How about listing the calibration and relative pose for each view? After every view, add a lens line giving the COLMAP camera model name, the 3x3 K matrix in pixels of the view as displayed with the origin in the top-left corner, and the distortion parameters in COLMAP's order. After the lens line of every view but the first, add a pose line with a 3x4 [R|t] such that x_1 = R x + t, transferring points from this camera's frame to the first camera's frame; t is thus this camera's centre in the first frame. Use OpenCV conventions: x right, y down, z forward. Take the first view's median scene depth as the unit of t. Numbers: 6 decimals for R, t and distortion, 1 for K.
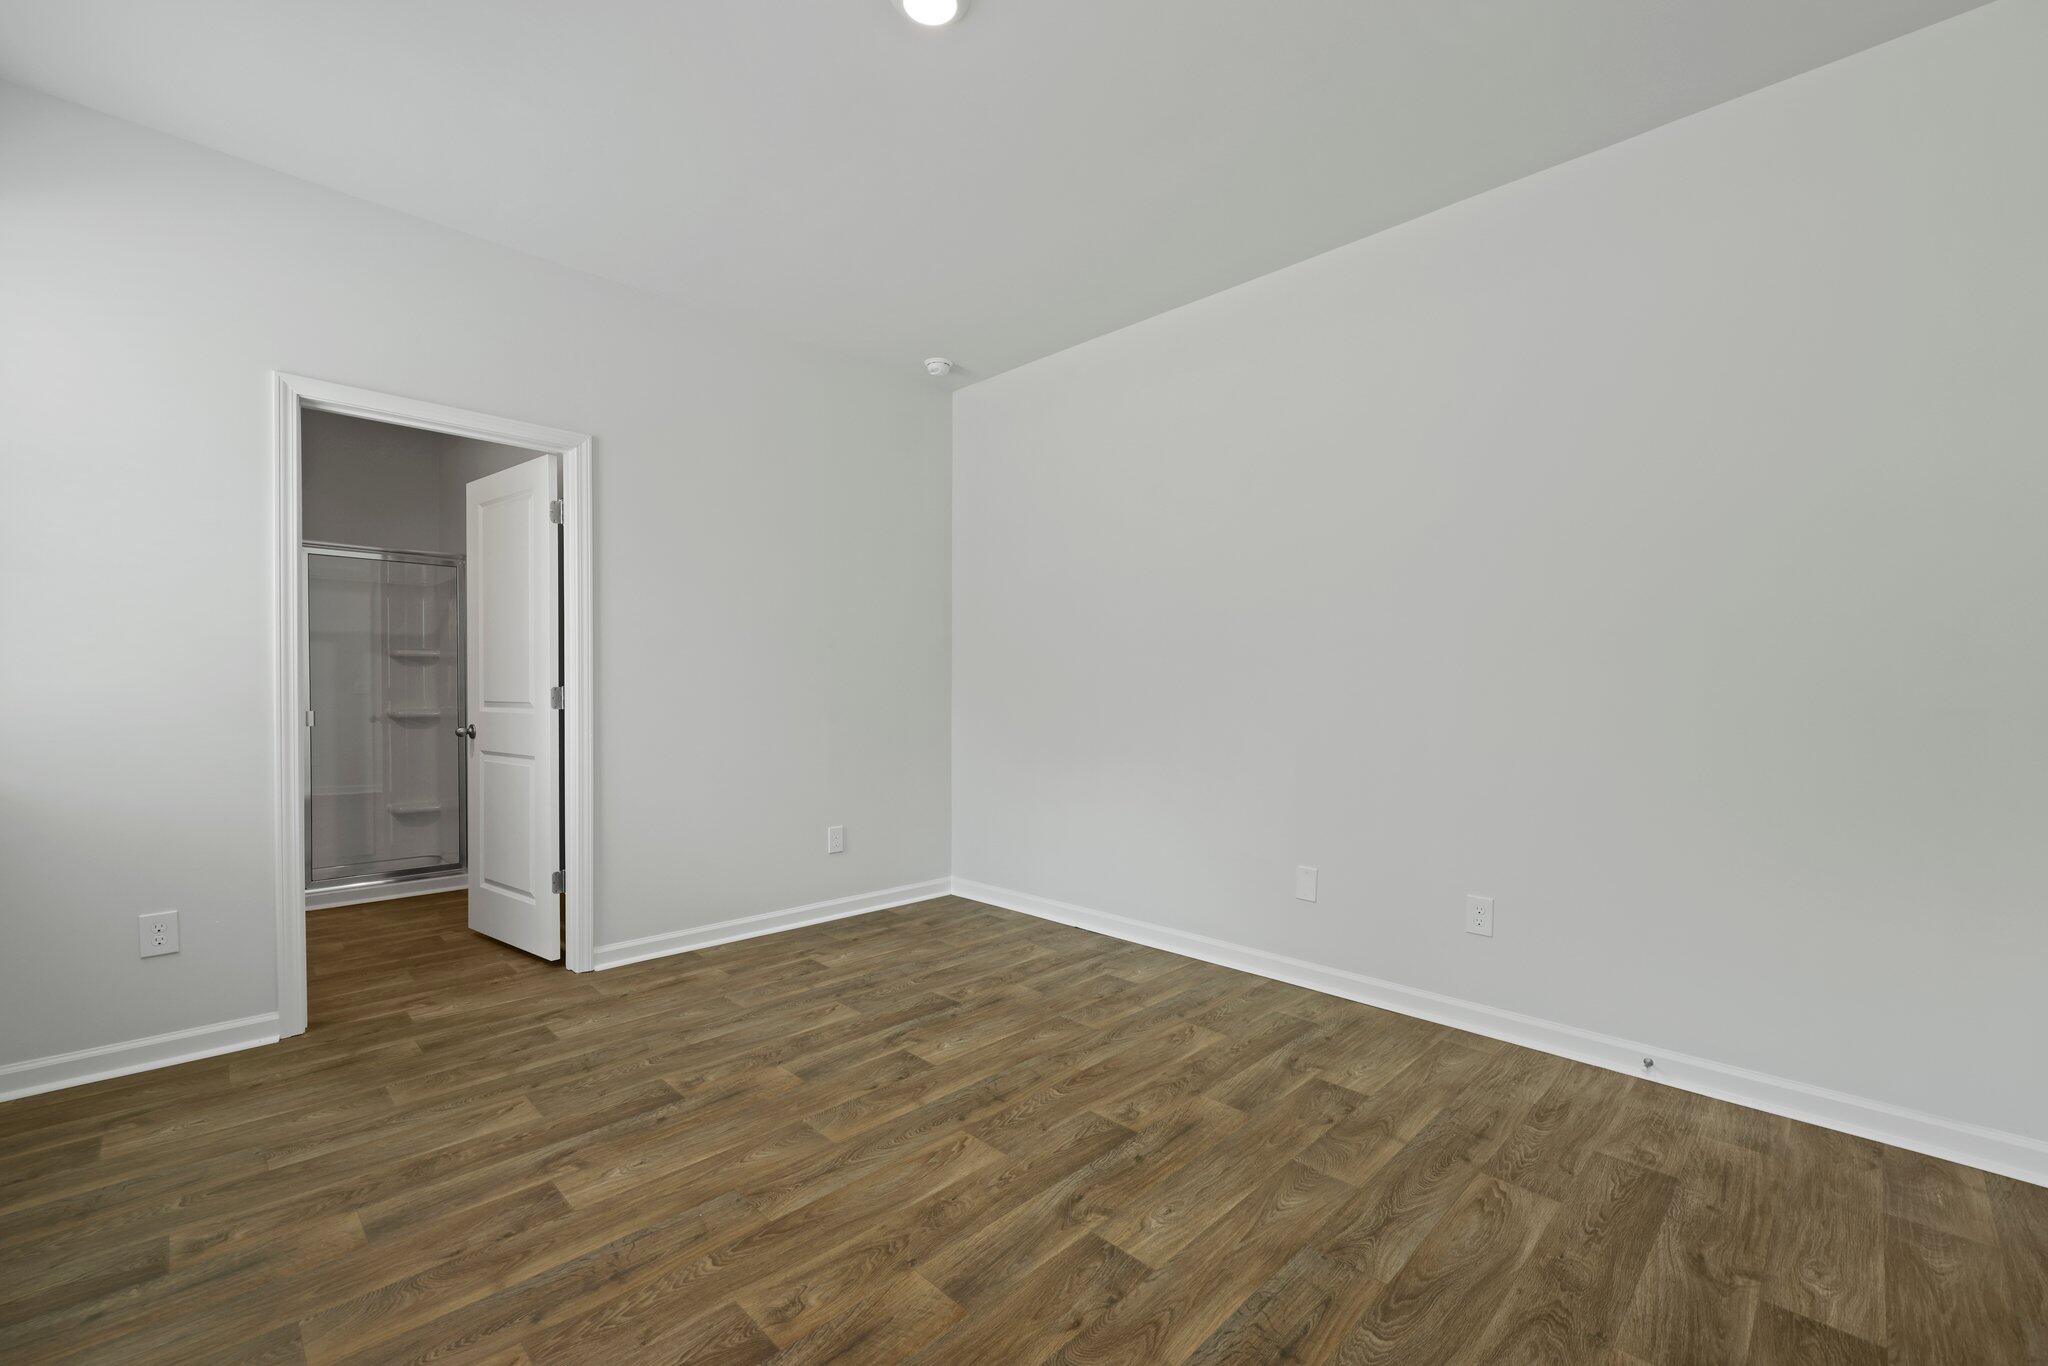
lens RADIAL K [[820.3, 0, 1021.1], [0, 820.3, 694.0], [0, 0, 1]] dist [0.002299, -0.002587]
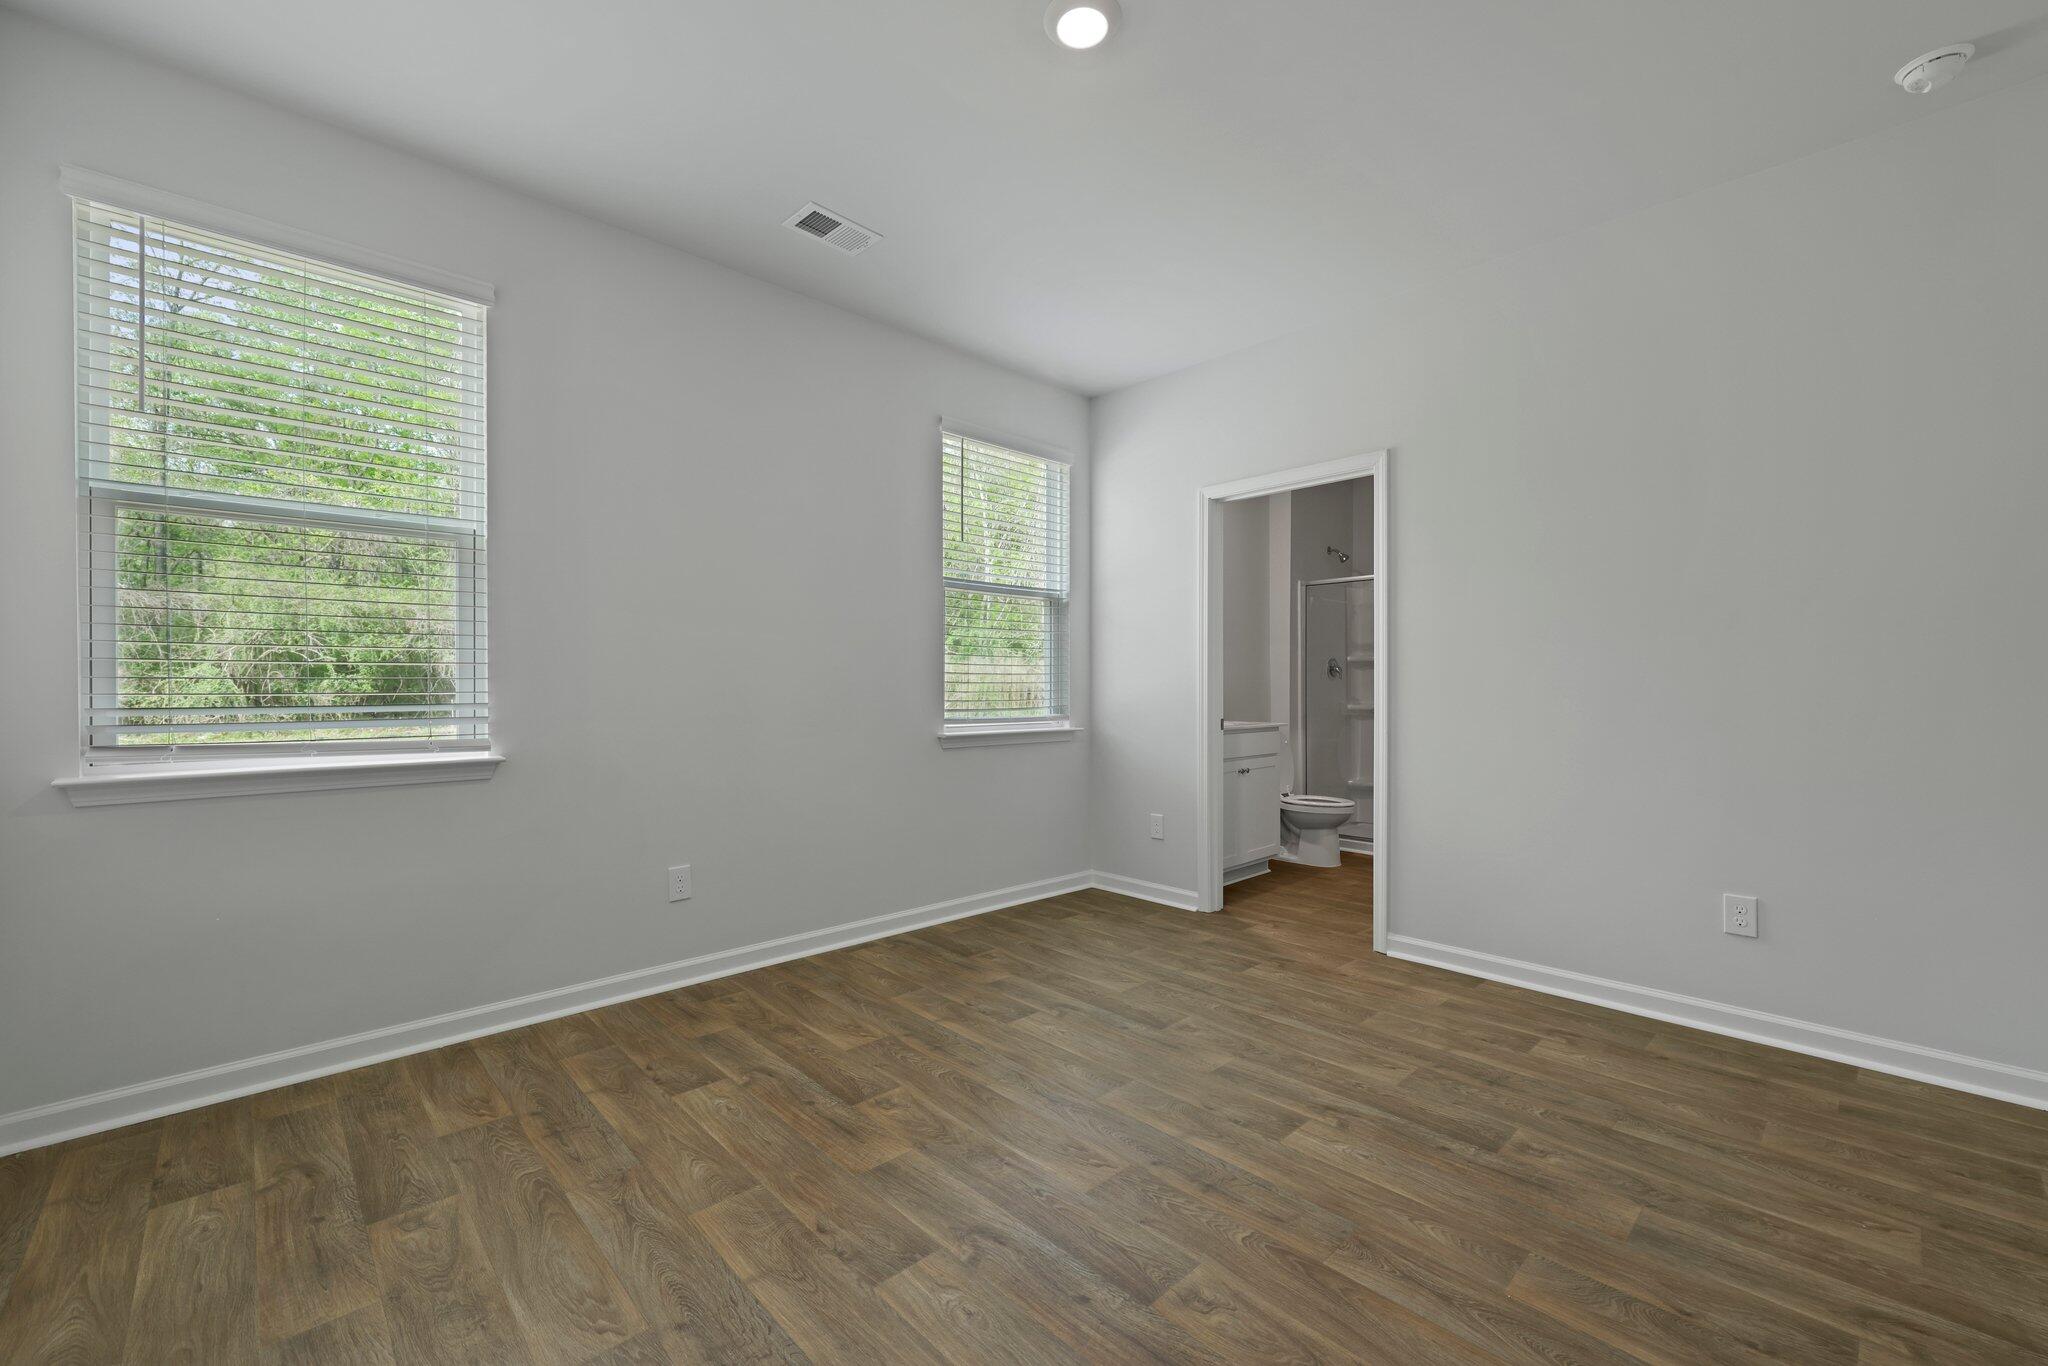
lens RADIAL K [[853.0, 0, 1084.3], [0, 853.0, 583.9], [0, 0, 1]] dist [0.001233, -0.001406]
pose [[0.002469, -0.122595, -0.992454, 1.473006], [-0.000368, 0.992457, -0.122596, 0.002209], [0.999997, 0.000668, 0.002405, 1.449863]]
